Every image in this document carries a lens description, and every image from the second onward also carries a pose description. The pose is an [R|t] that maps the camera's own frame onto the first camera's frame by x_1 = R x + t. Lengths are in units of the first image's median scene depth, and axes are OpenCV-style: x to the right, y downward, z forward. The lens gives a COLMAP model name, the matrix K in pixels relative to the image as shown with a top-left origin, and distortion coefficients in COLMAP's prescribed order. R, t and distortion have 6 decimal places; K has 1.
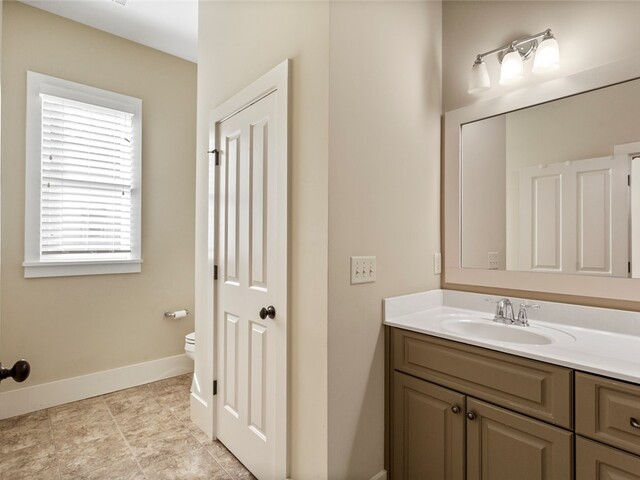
lens RADIAL K [[343.8, 0, 325.4], [0, 343.8, 239.9], [0, 0, 1]] dist [0.006180, 0.000187]
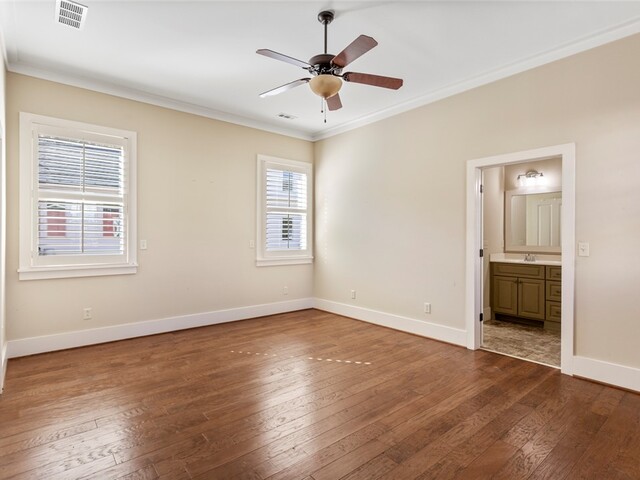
lens RADIAL K [[343.8, 0, 319.1], [0, 343.8, 238.2], [0, 0, 1]] dist [0.006180, 0.000187]
pose [[0.999451, -0.005766, -0.032615, -1.427691], [0.006315, 0.999839, 0.016773, -0.045850], [0.032513, -0.016969, 0.999327, -2.460190]]
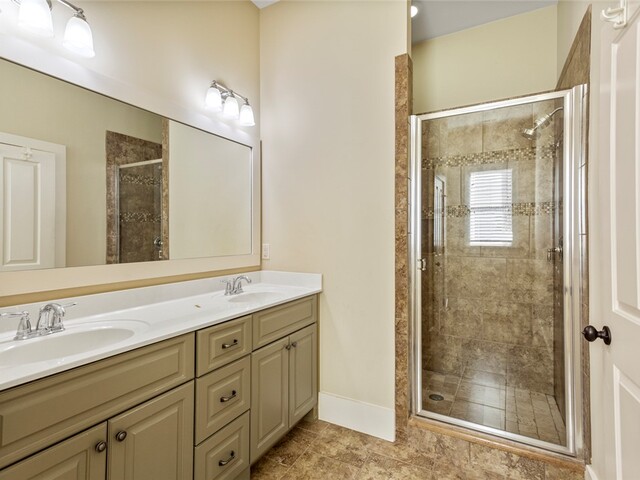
lens RADIAL K [[343.8, 0, 321.8], [0, 343.8, 240.6], [0, 0, 1]] dist [0.006180, 0.000187]
pose [[-0.362066, -0.020123, 0.931935, -0.468988], [-0.012390, 0.999783, 0.016774, 0.004308], [-0.932070, -0.005474, -0.362236, 0.729993]]
